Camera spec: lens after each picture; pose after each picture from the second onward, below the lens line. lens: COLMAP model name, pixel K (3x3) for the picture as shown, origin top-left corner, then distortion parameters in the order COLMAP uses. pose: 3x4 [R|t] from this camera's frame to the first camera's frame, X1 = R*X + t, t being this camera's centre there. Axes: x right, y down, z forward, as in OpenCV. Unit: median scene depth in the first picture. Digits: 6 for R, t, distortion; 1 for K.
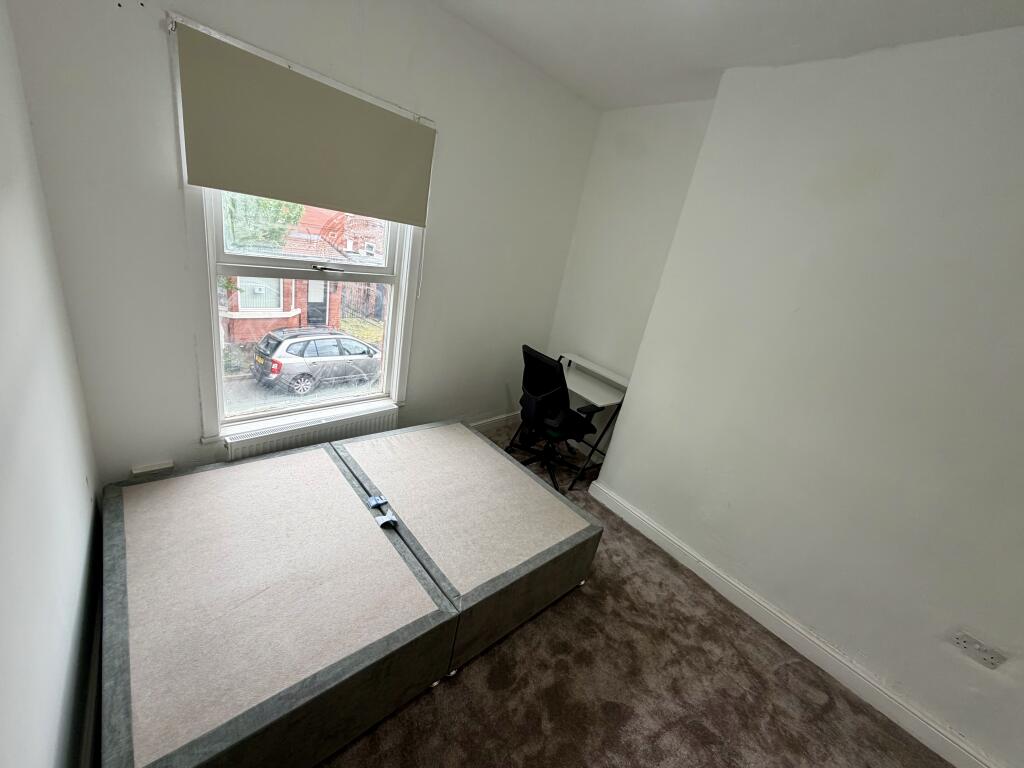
lens RADIAL K [[405.8, 0, 507.4], [0, 405.8, 384.1], [0, 0, 1]] dist [0.000761, -0.000084]
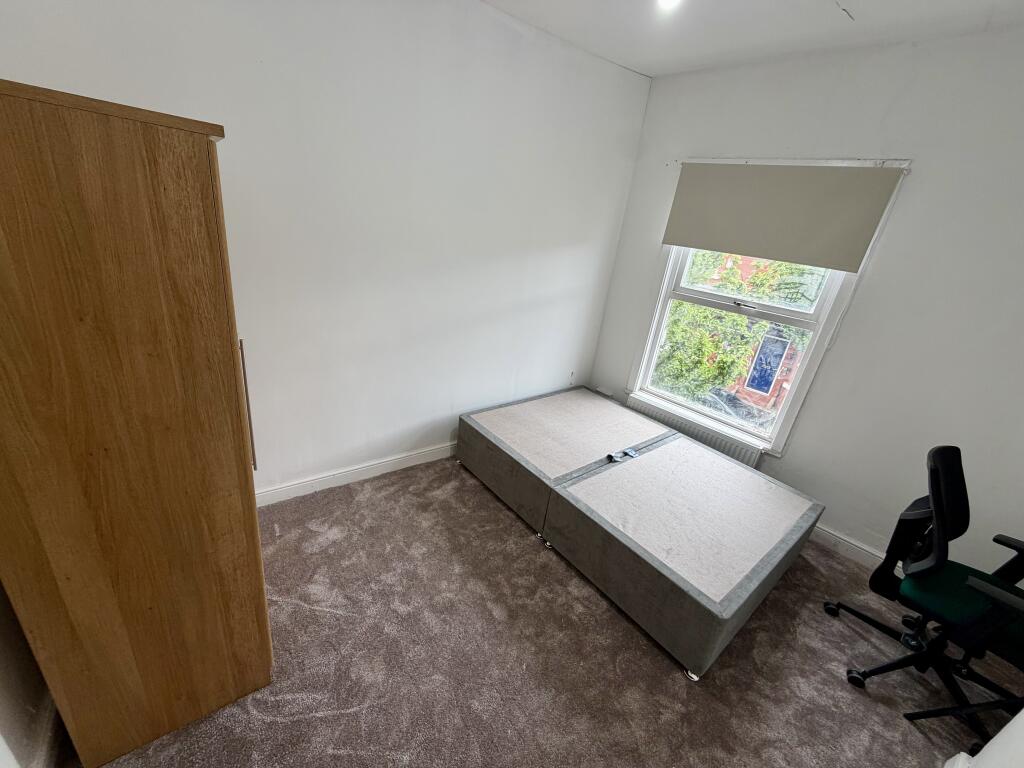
lens RADIAL K [[405.8, 0, 505.5], [0, 405.8, 383.1], [0, 0, 1]] dist [0.000761, -0.000084]
pose [[-0.014945, 0.194977, -0.980694, 0.809887], [-0.468425, 0.865150, 0.179144, 0.038600], [0.883377, 0.462059, 0.078402, 0.368202]]
